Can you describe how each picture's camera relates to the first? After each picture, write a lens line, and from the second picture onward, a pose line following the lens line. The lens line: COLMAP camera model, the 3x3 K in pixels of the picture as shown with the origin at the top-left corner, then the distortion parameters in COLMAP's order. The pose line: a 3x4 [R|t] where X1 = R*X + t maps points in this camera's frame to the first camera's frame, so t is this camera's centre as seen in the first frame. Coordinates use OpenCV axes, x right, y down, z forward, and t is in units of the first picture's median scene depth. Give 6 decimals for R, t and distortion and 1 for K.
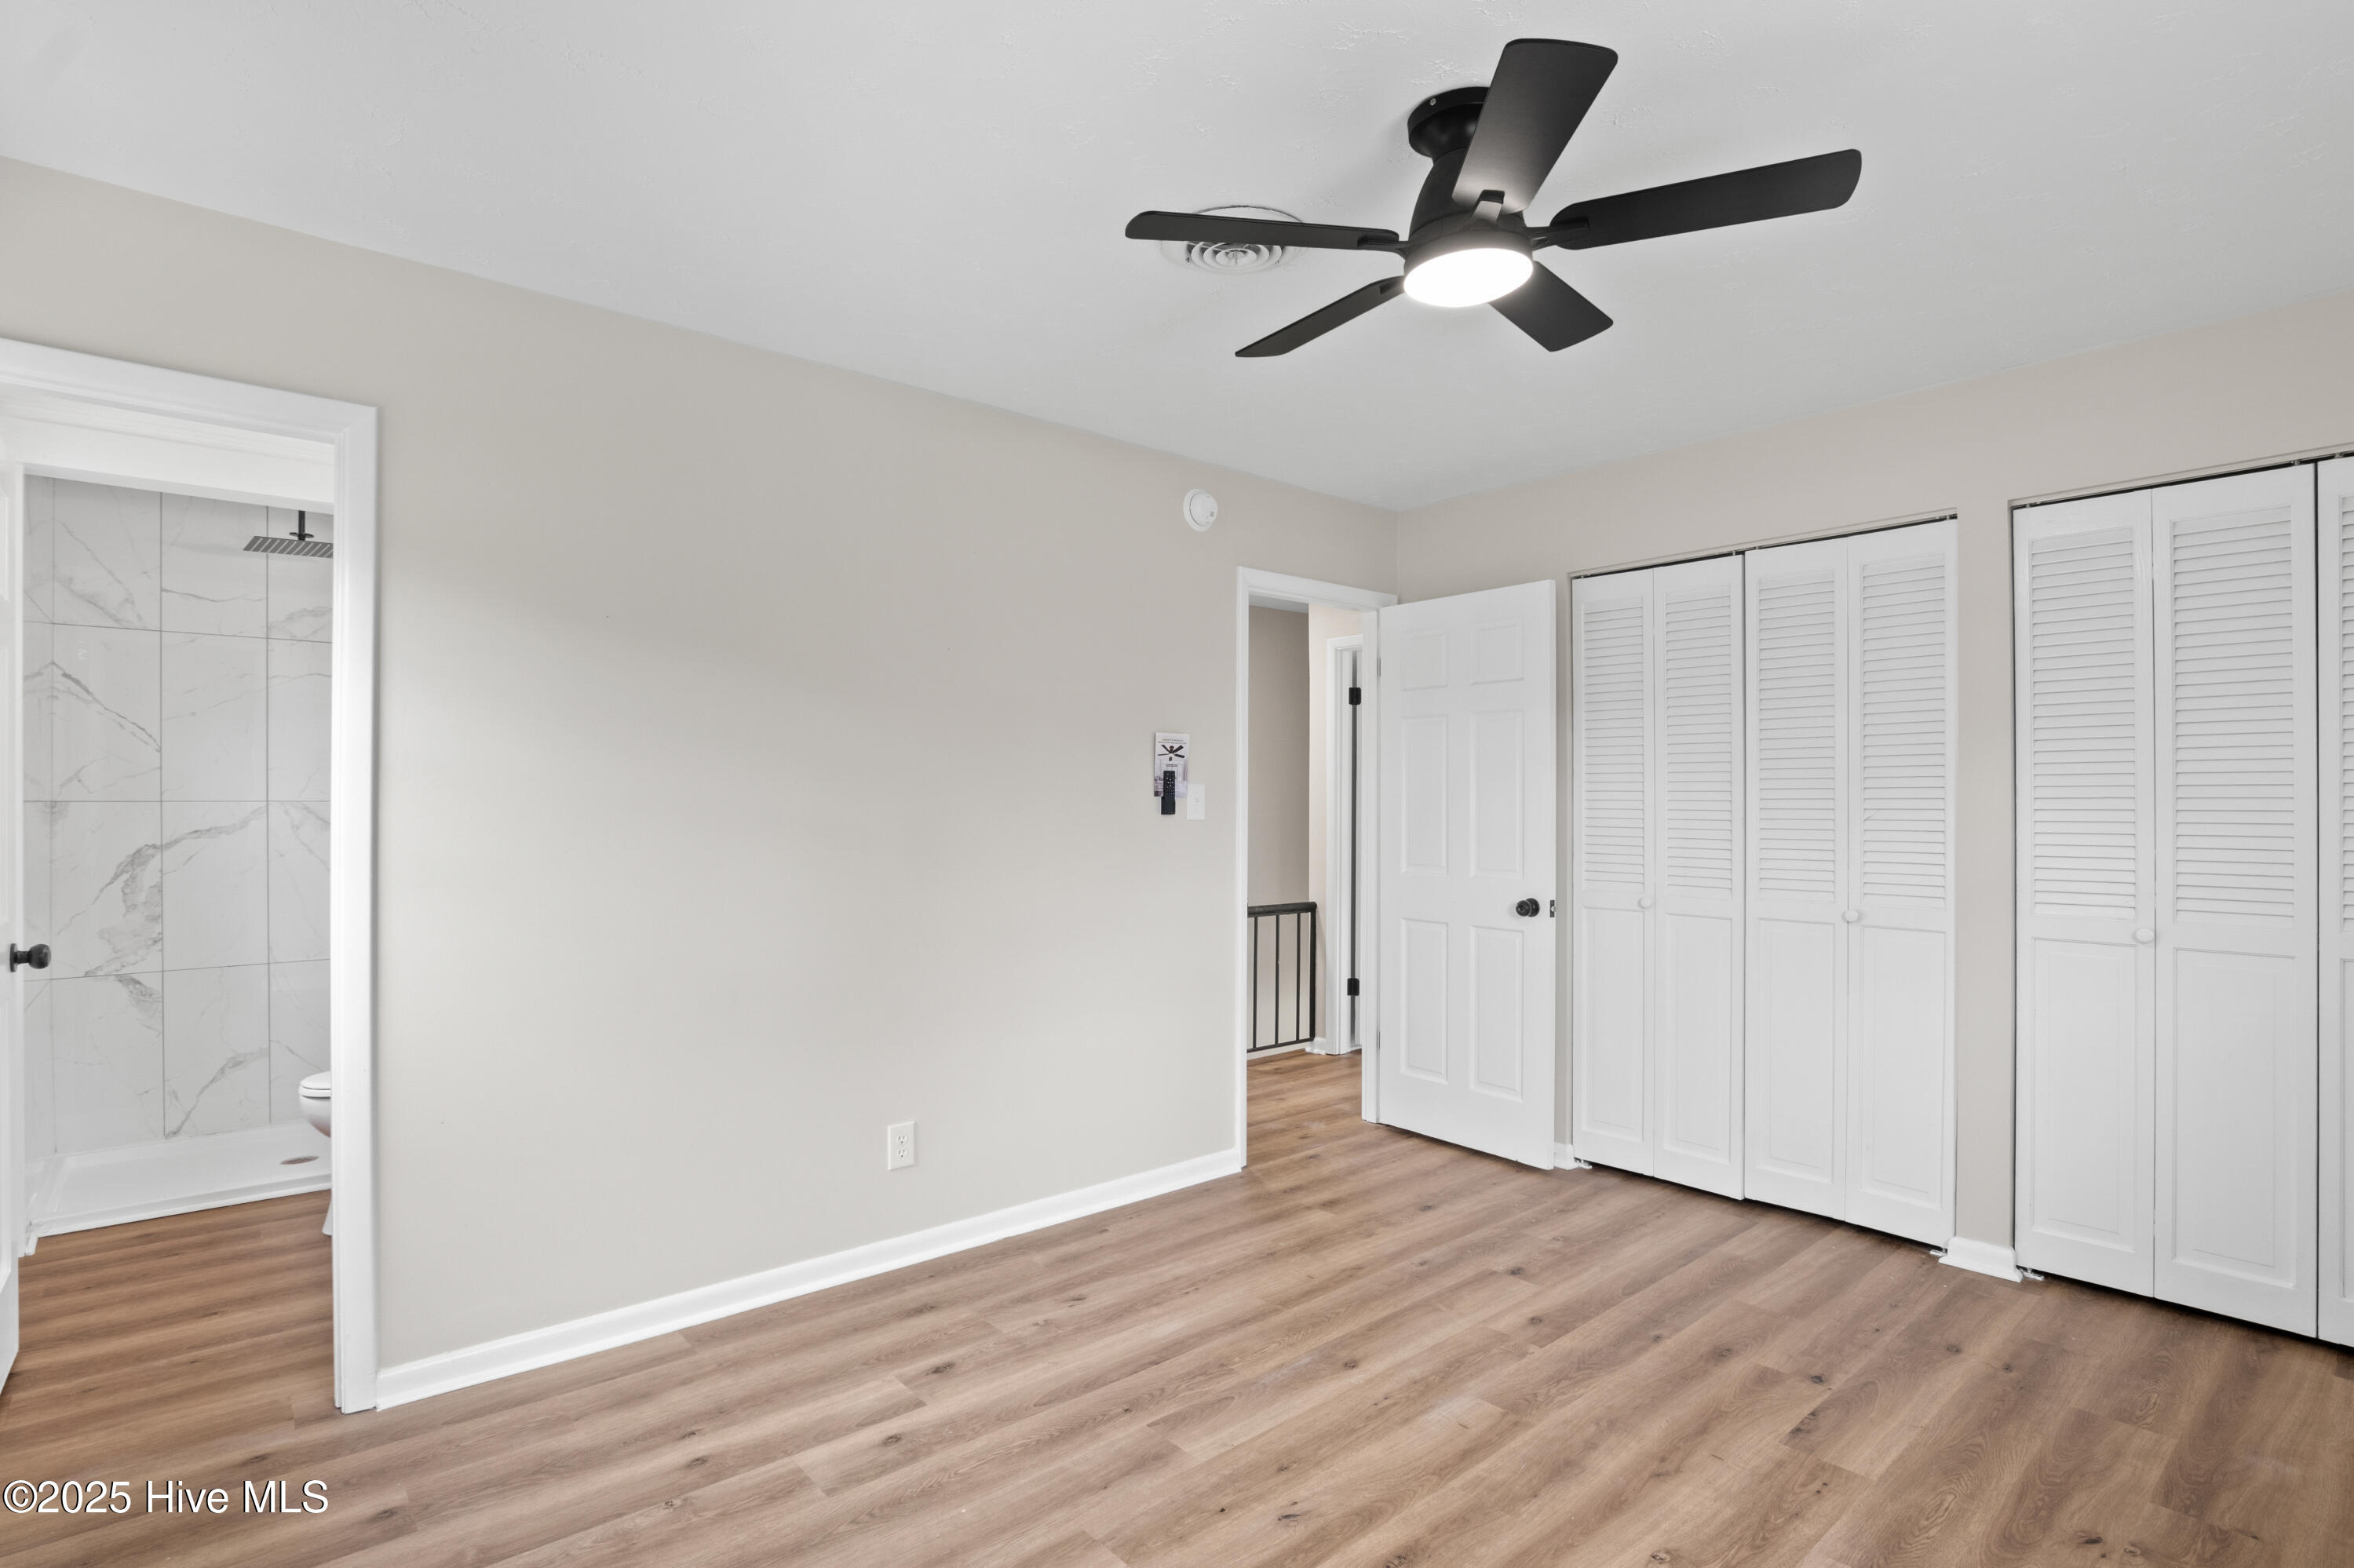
lens RADIAL K [[1159.0, 0, 1170.9], [0, 1159.0, 791.0], [0, 0, 1]] dist [-0.037344, 0.009969]
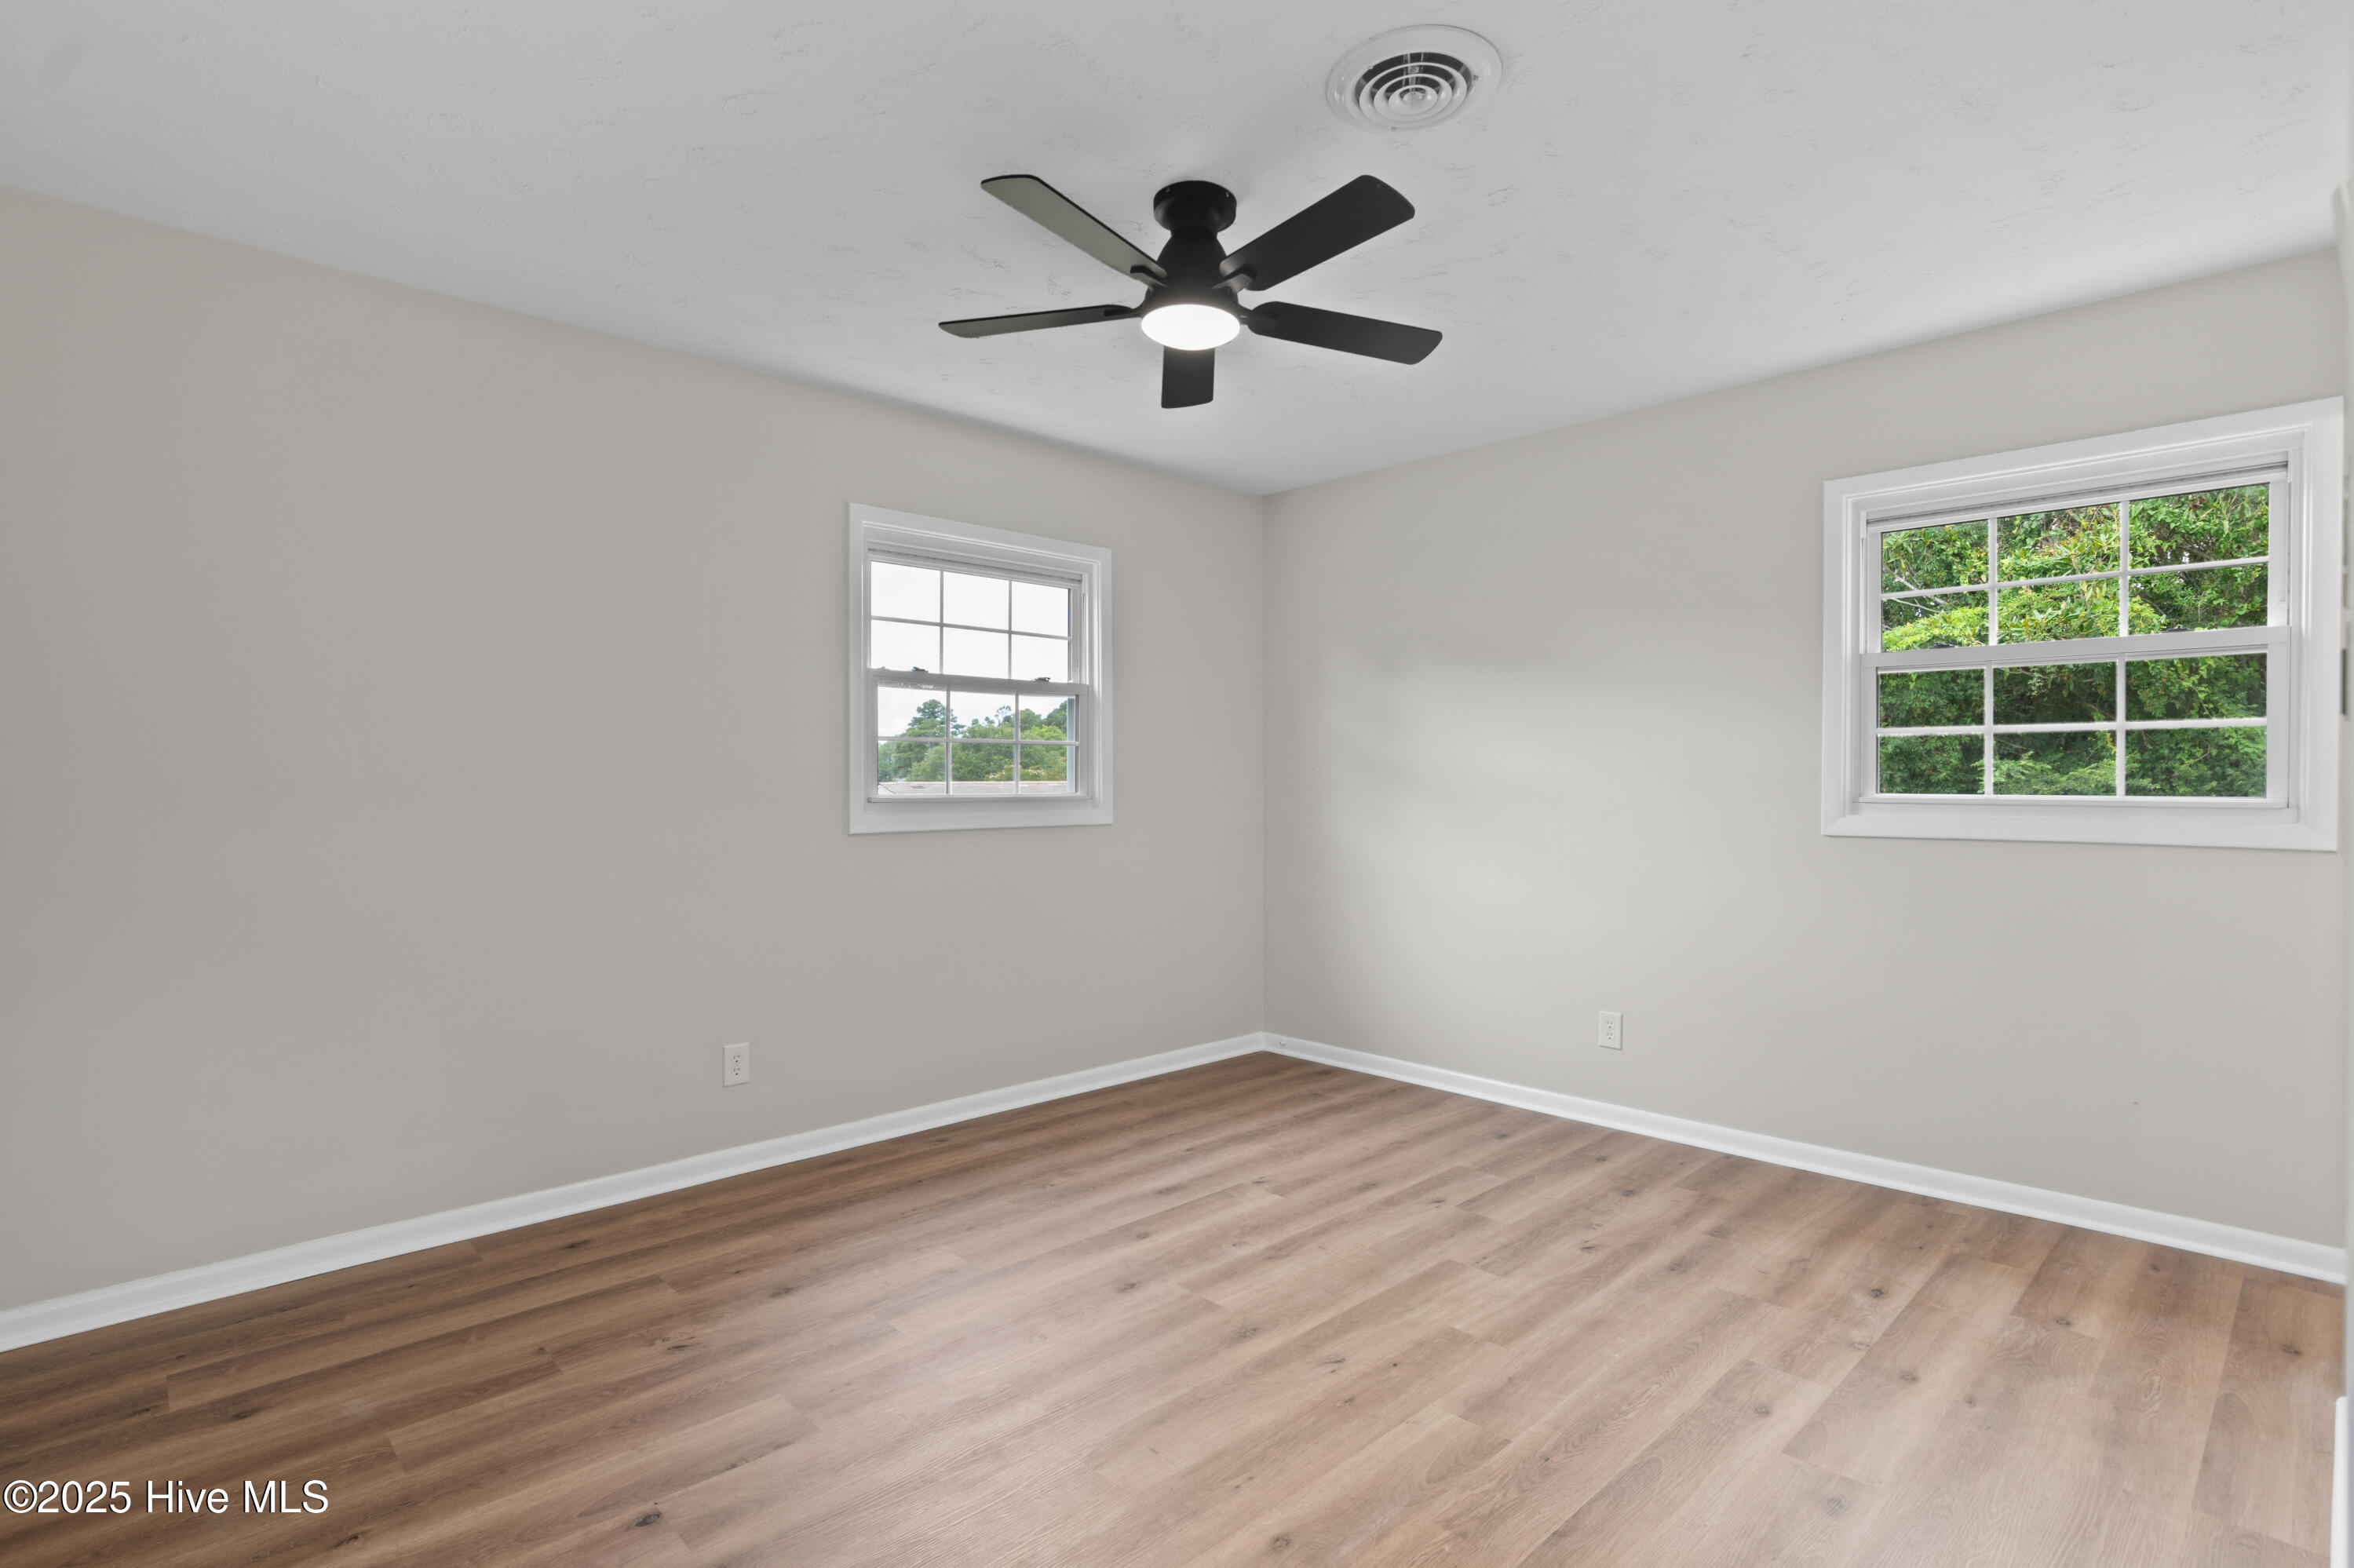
lens RADIAL K [[1152.8, 0, 1157.7], [0, 1152.8, 774.6], [0, 0, 1]] dist [-0.034165, 0.008330]
pose [[-0.999110, 0.003929, -0.041991, 0.265431], [0.004301, 0.999952, -0.008775, 0.042596], [0.041955, -0.008947, -0.999079, 1.734051]]
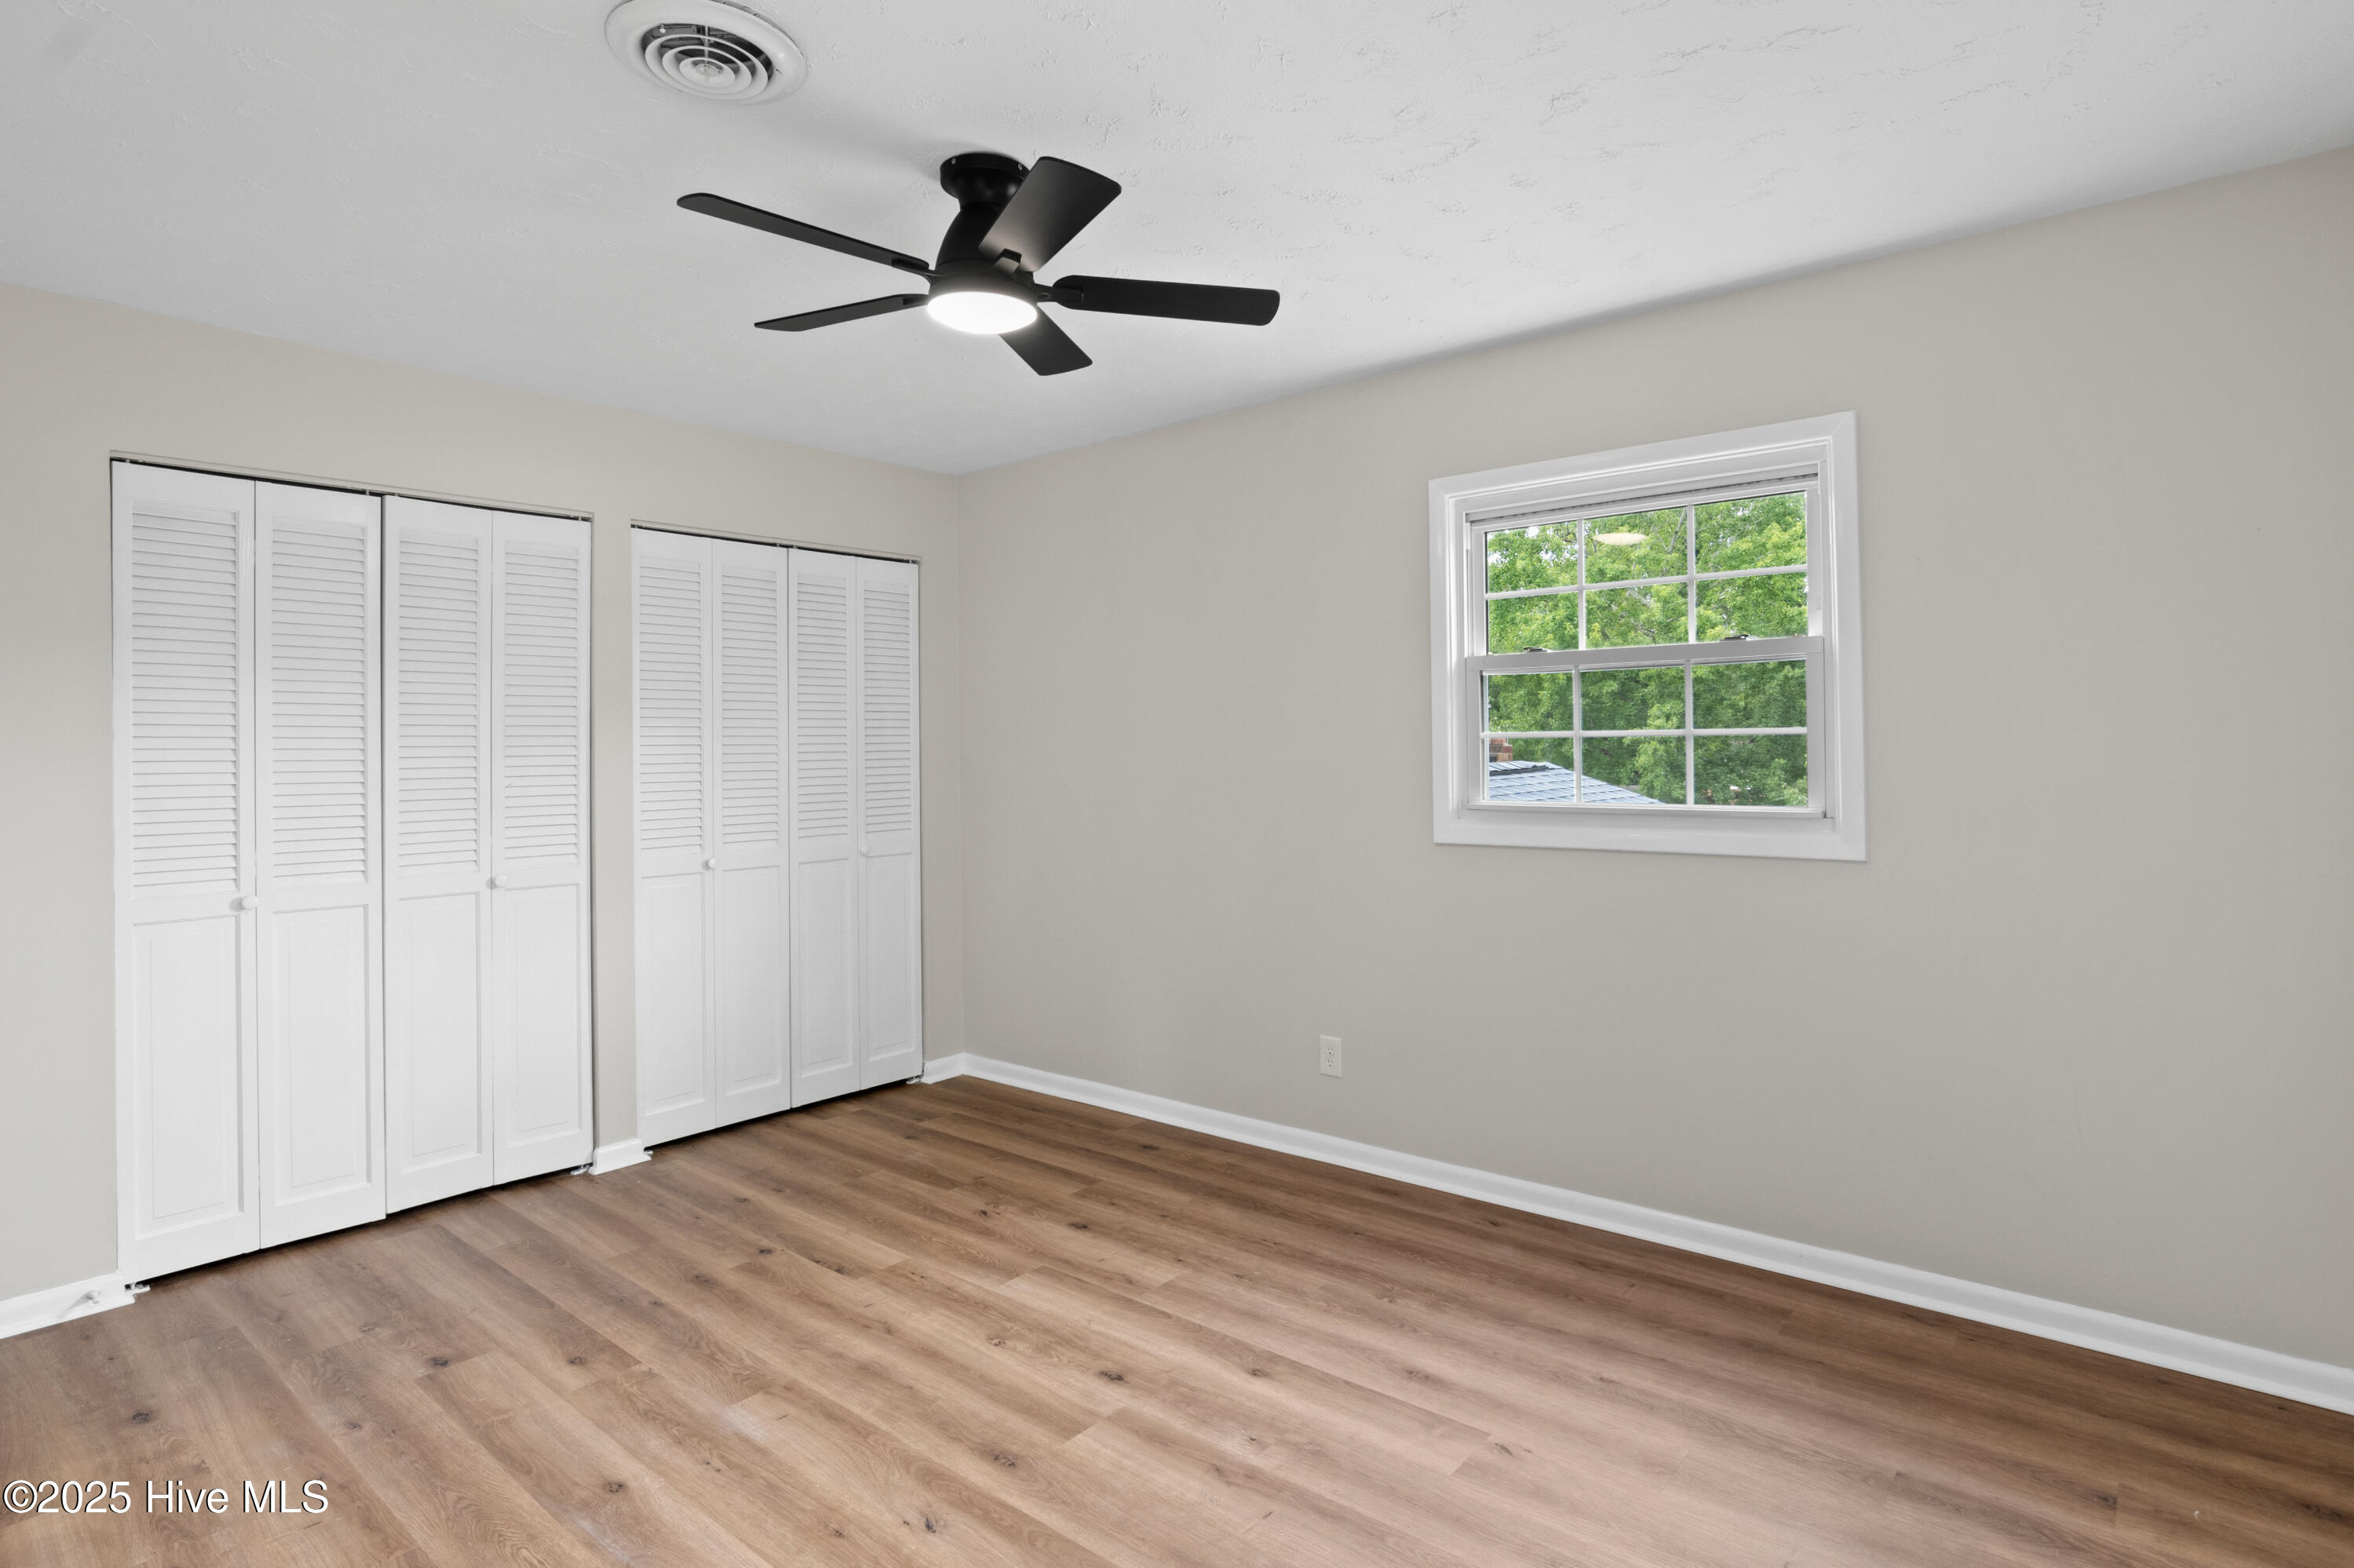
lens RADIAL K [[1195.9, 0, 1155.9], [0, 1195.9, 737.4], [0, 0, 1]] dist [-0.022487, 0.000891]
pose [[-0.153382, 0.017110, 0.988019, -0.725827], [0.006959, 0.999844, -0.016234, 0.002386], [-0.988142, 0.004386, -0.153477, 0.777223]]
